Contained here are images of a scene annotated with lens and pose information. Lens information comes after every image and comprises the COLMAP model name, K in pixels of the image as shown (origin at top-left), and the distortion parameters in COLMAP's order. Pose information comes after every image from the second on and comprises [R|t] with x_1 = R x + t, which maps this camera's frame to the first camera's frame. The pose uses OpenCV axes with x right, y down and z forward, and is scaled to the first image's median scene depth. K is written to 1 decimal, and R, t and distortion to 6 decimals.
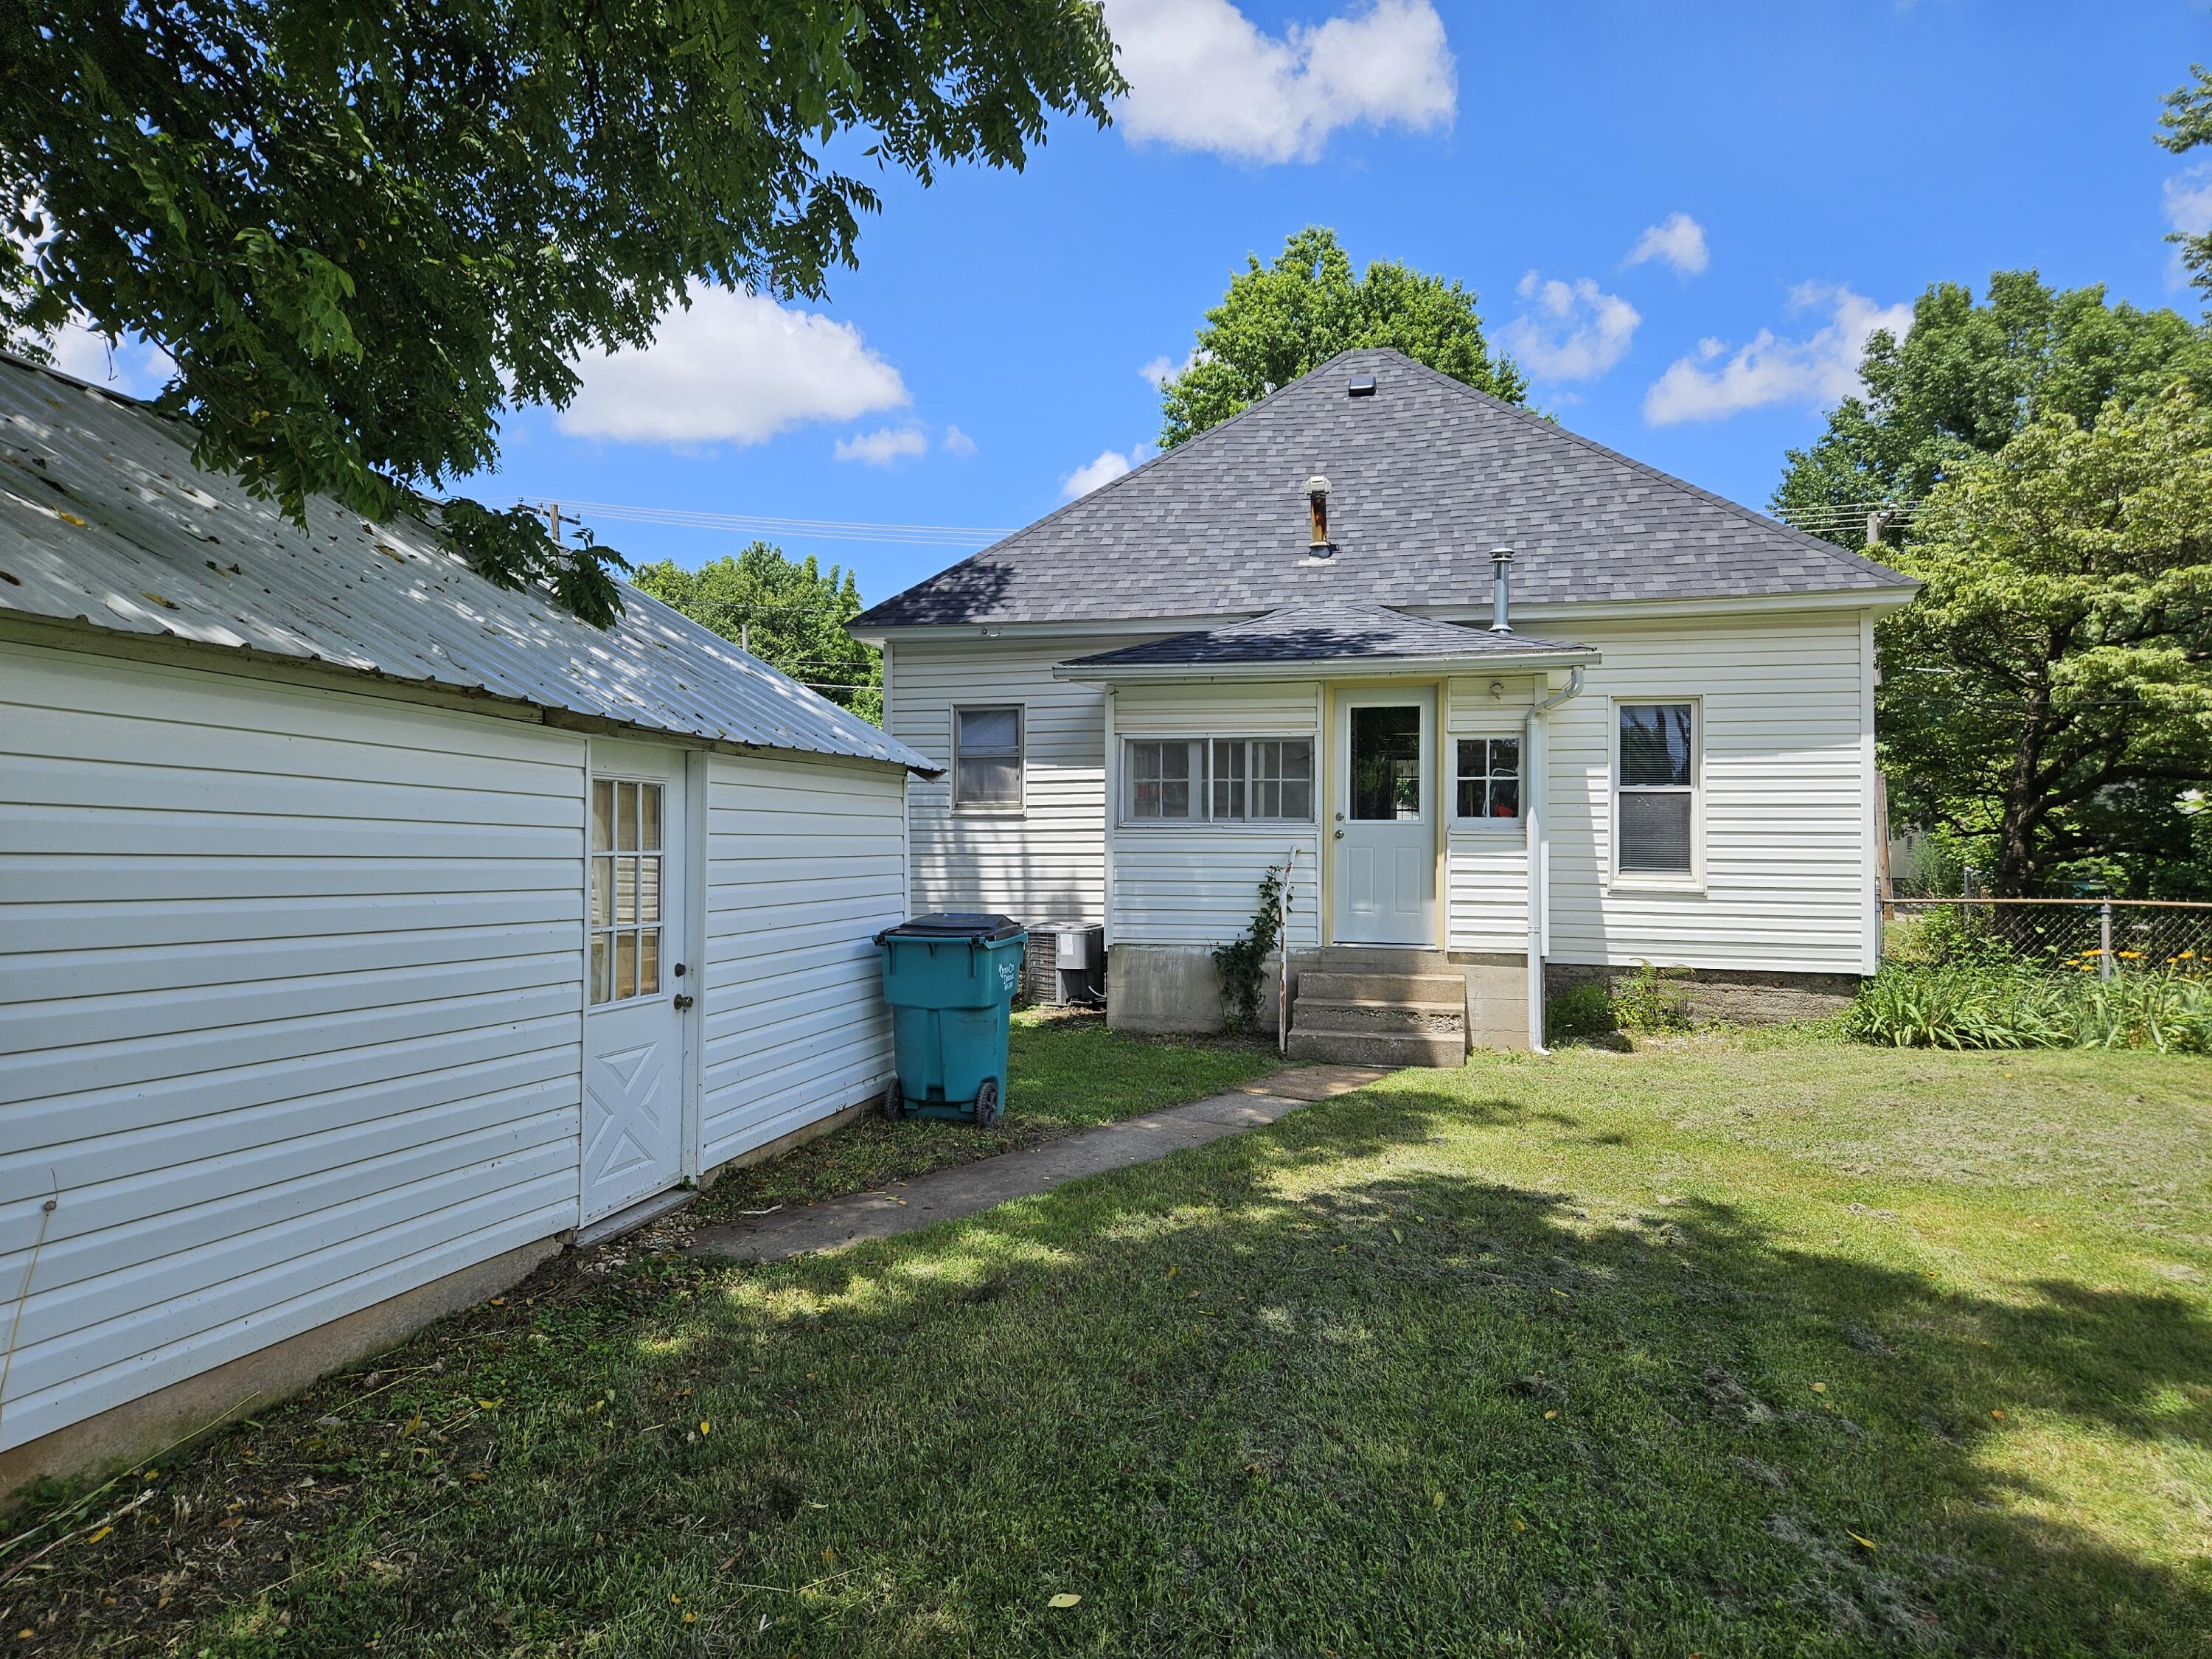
lens RADIAL K [[1472.4, 0, 1100.0], [0, 1472.4, 829.9], [0, 0, 1]] dist [0.090829, -0.092692]
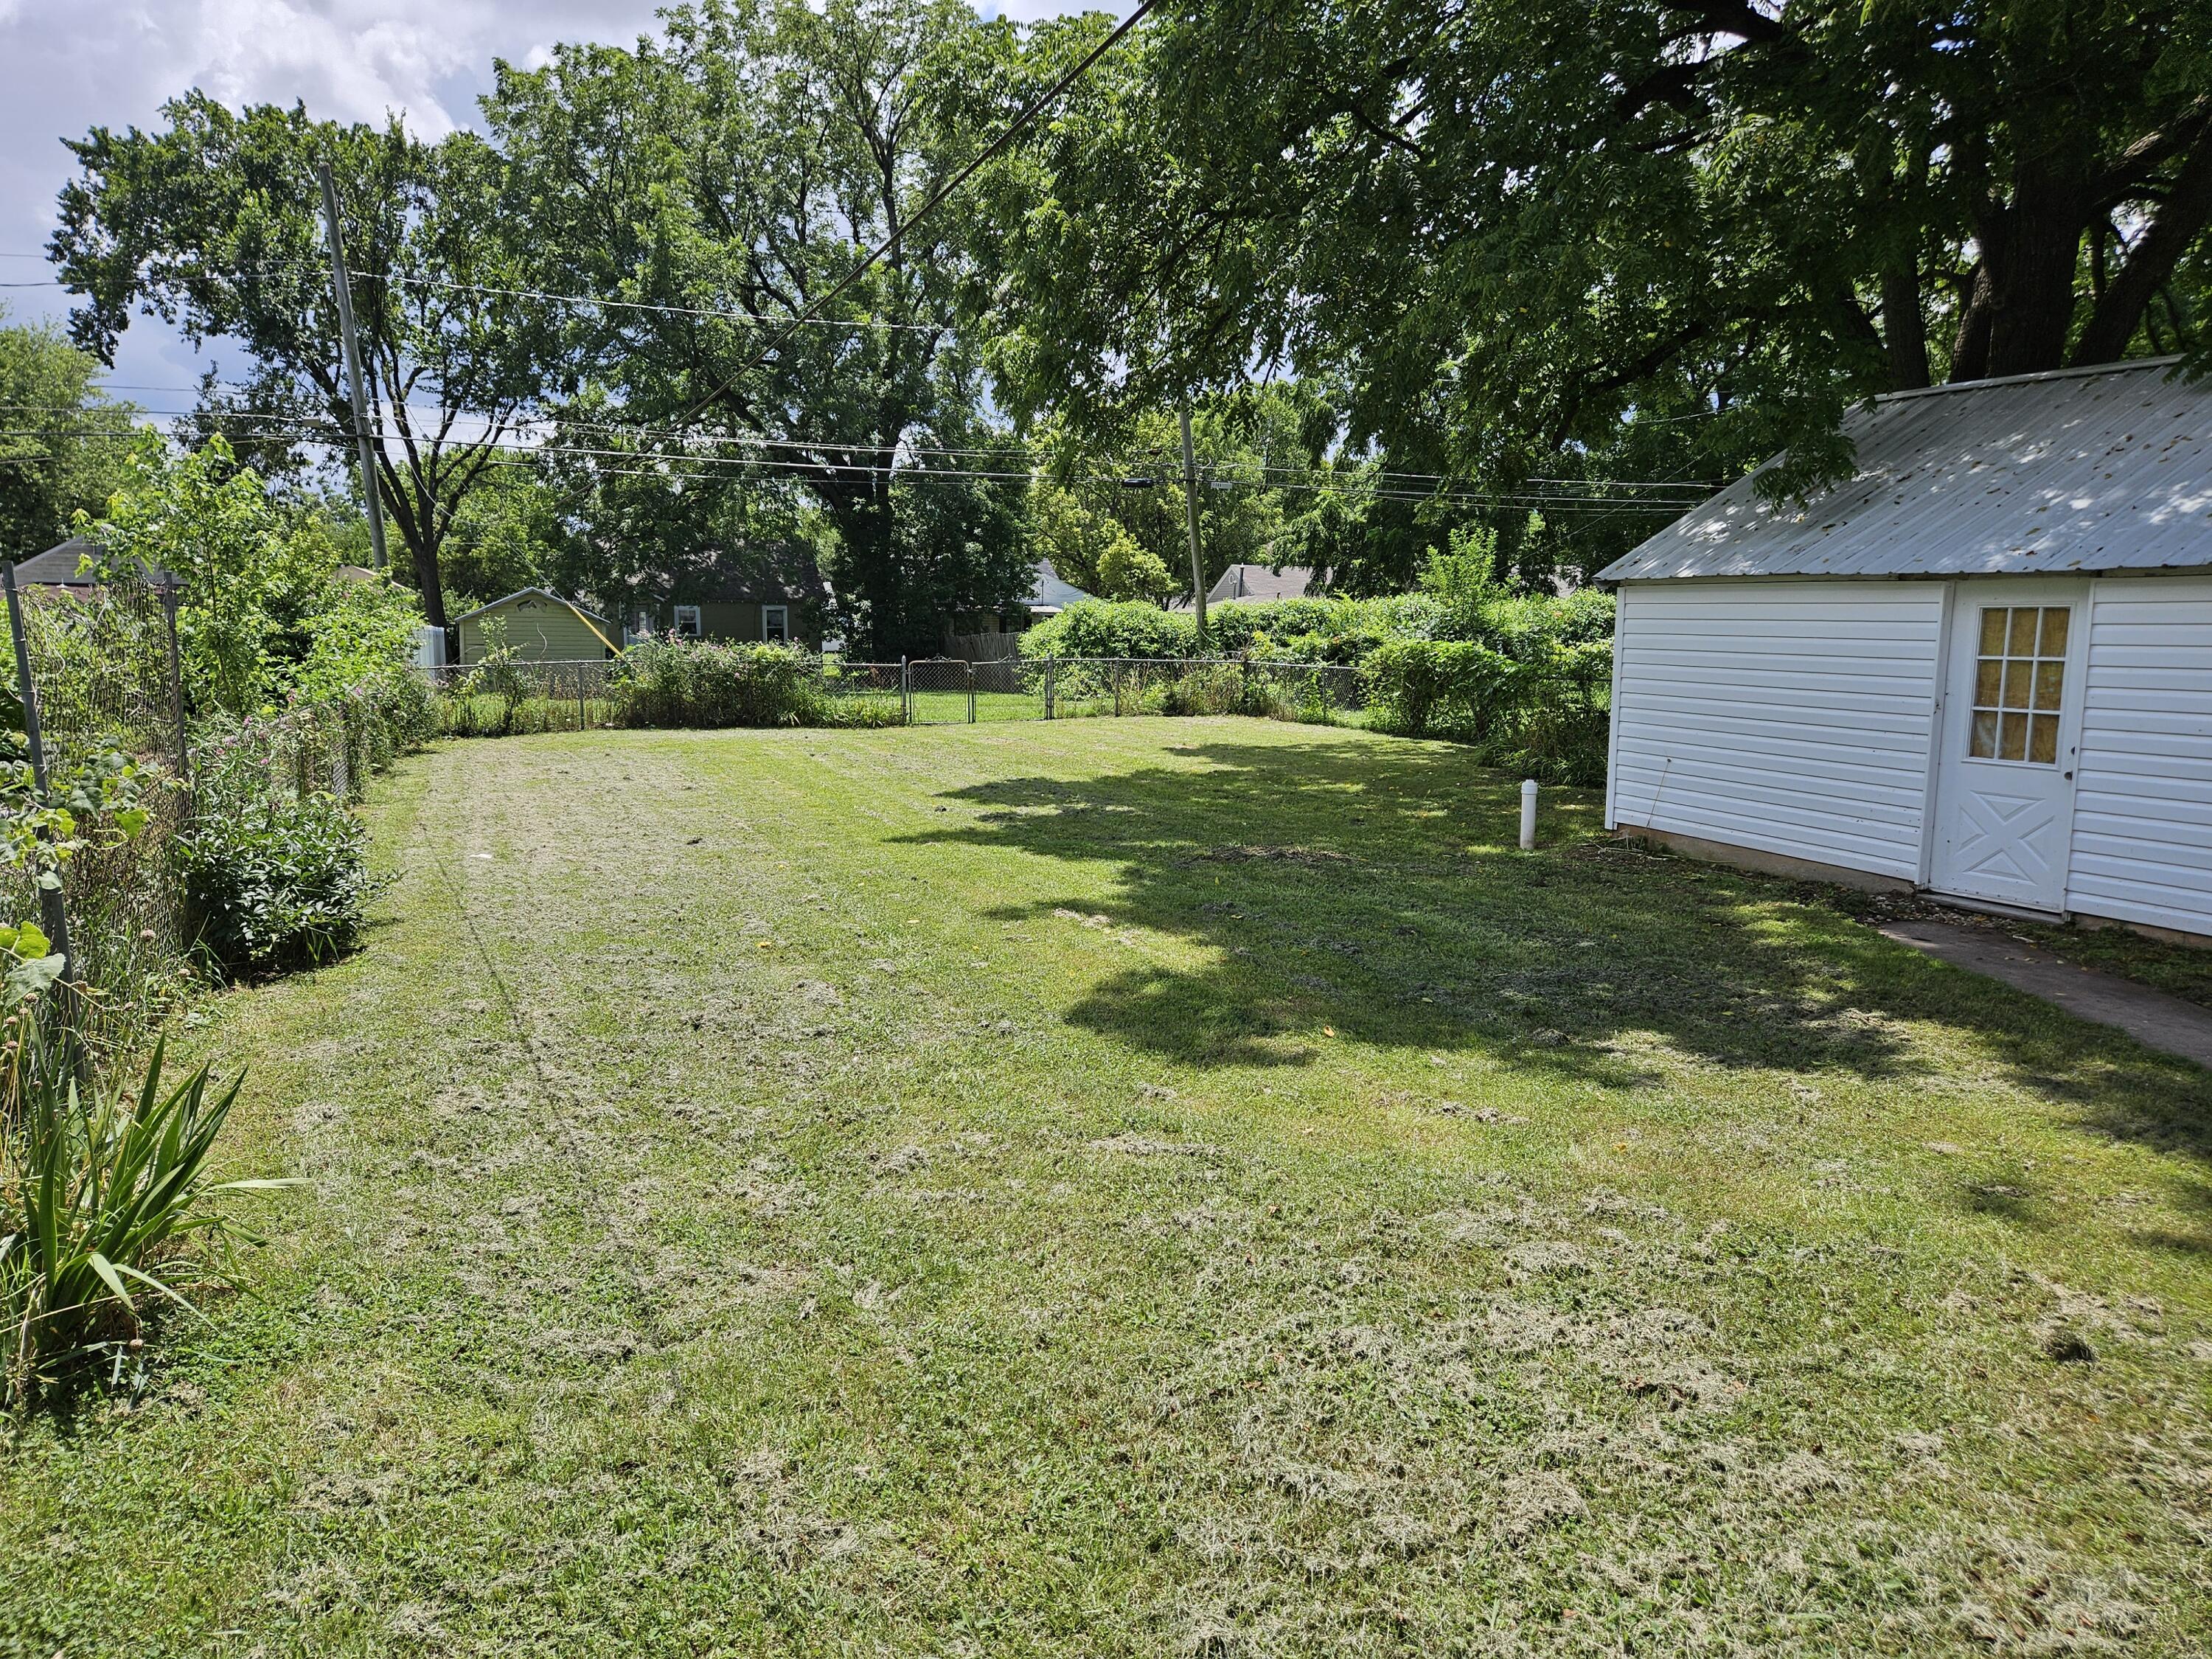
lens RADIAL K [[1472.4, 0, 1100.0], [0, 1472.4, 829.9], [0, 0, 1]] dist [0.090829, -0.092692]
pose [[-0.819442, 0.070719, -0.568782, 1.508461], [-0.000089, 0.992343, 0.123511, -0.000804], [0.573162, 0.101261, -0.813162, 2.048609]]
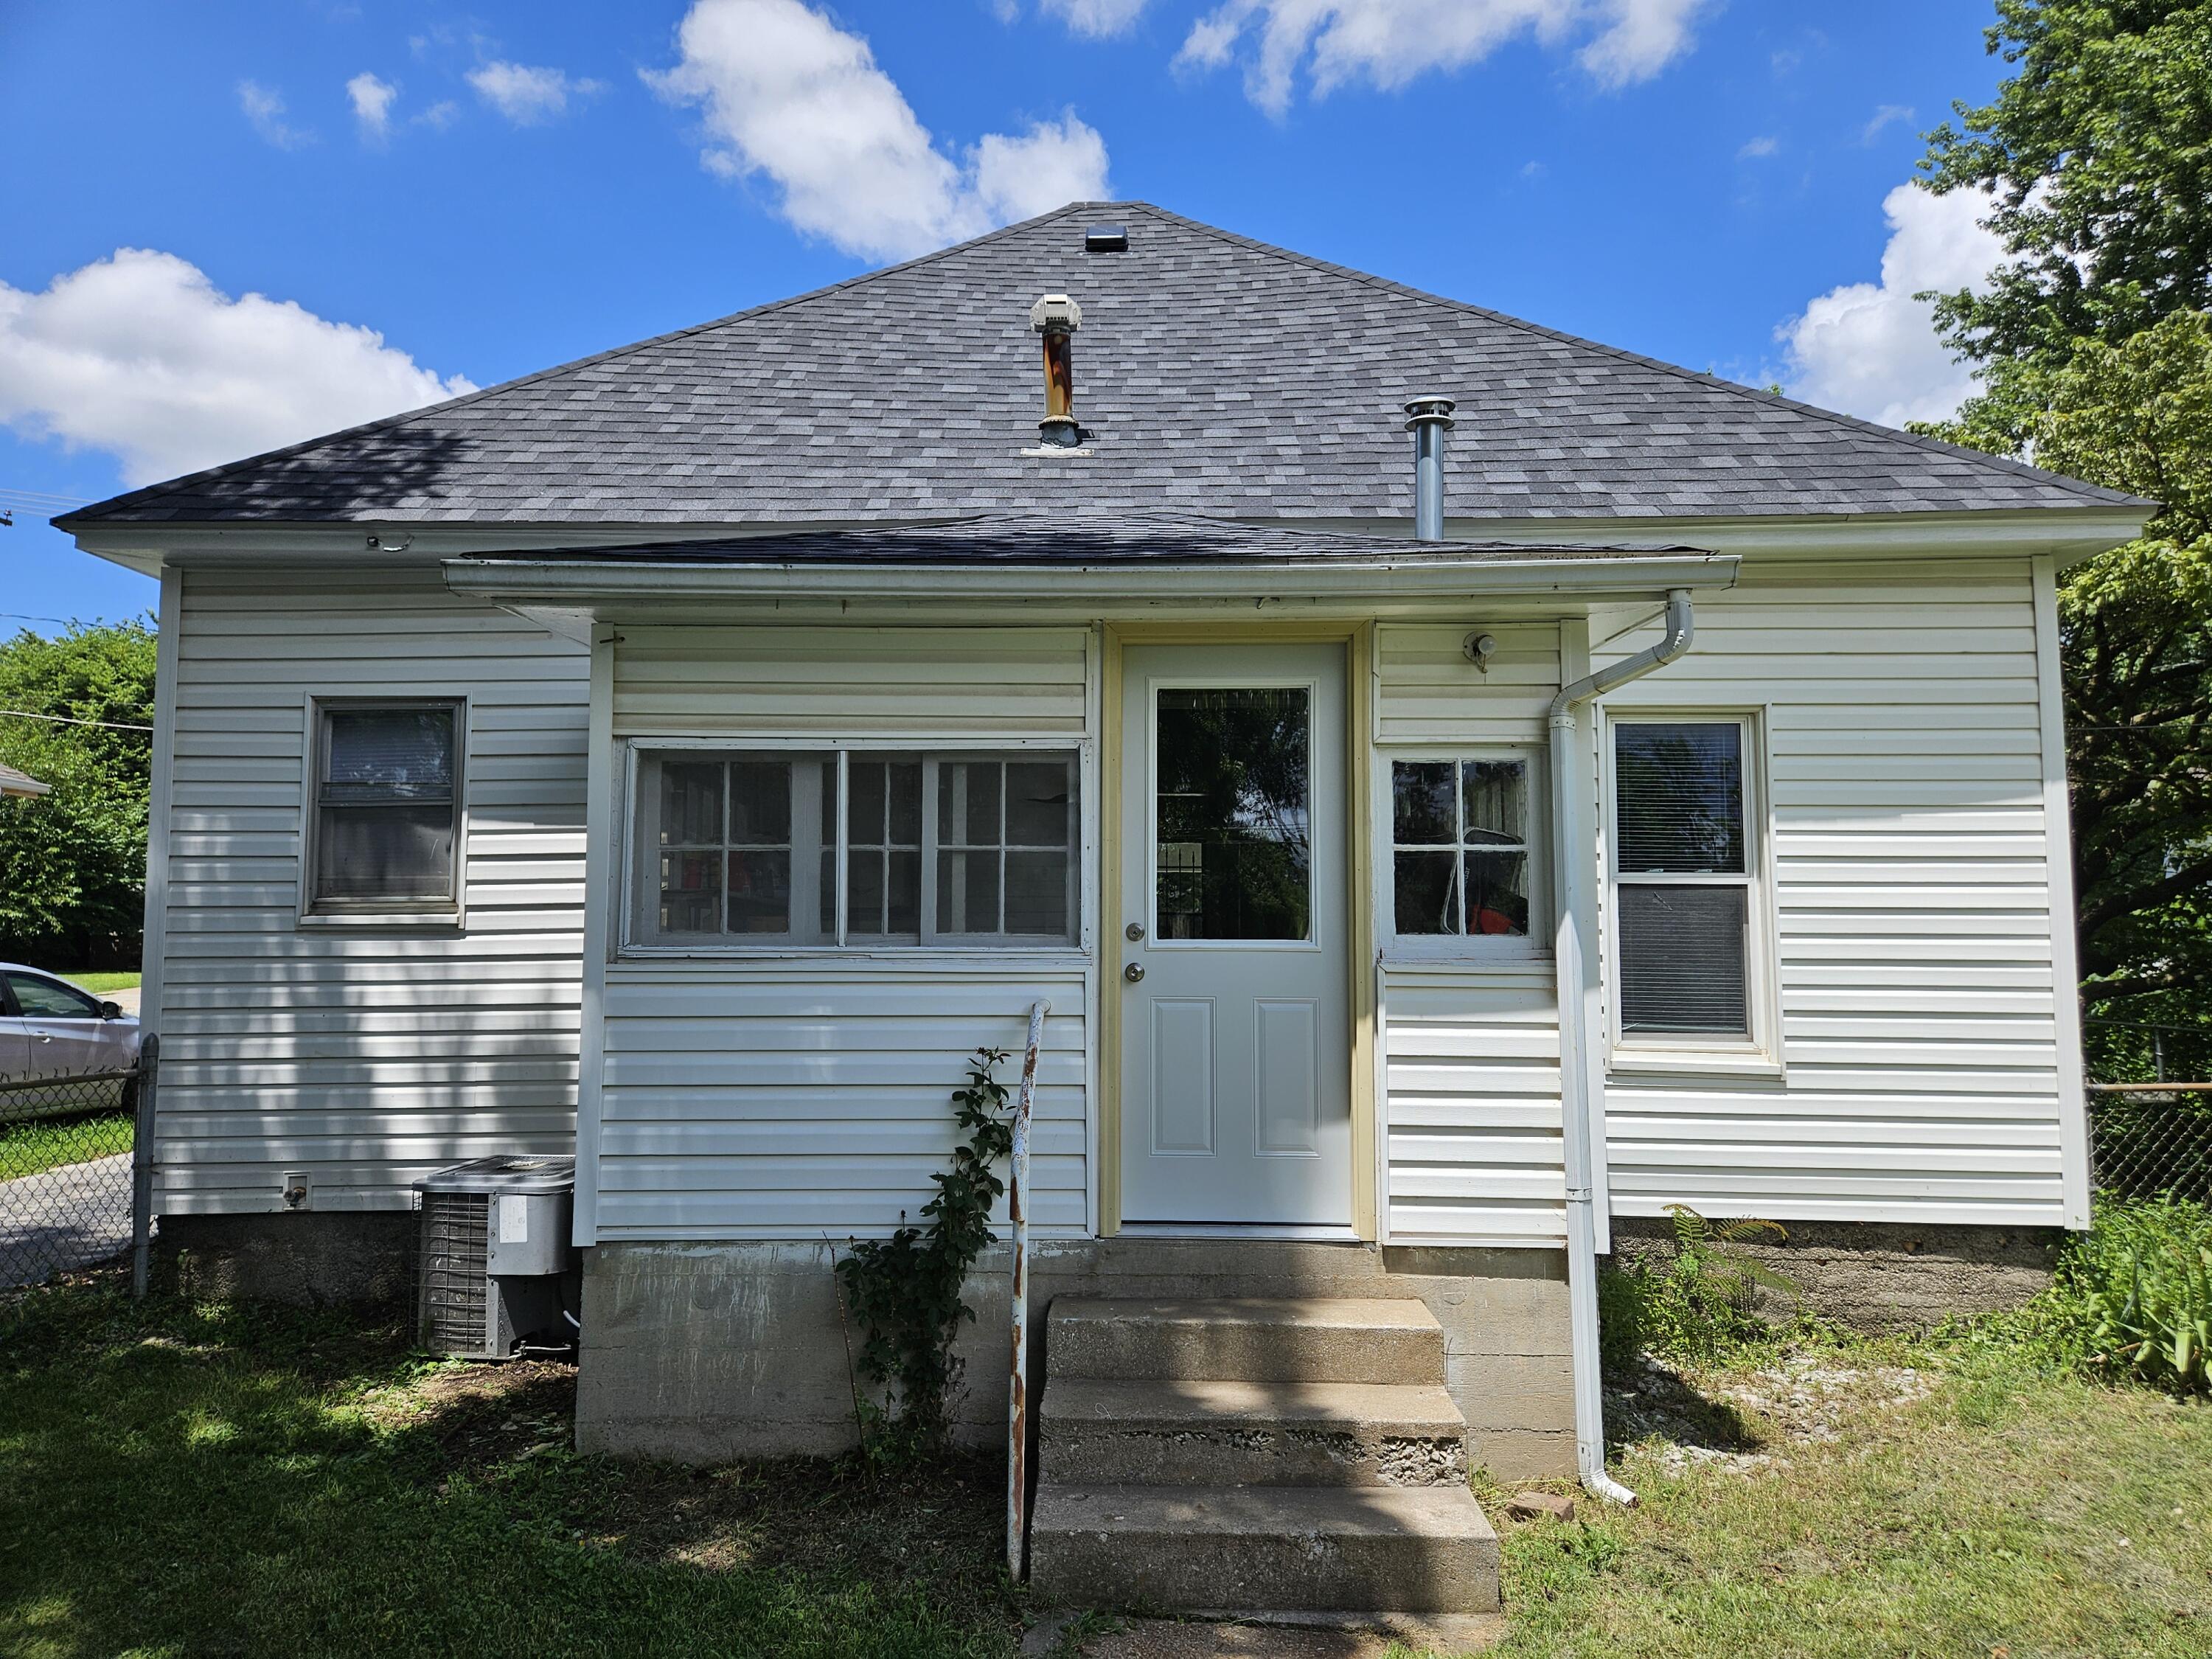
lens RADIAL K [[1472.4, 0, 1100.0], [0, 1472.4, 829.9], [0, 0, 1]] dist [0.090829, -0.092692]
pose [[0.975237, 0.014227, 0.220706, 0.050139], [0.000842, 0.997683, -0.068032, -0.008807], [-0.221162, 0.066534, 0.972965, 0.527964]]
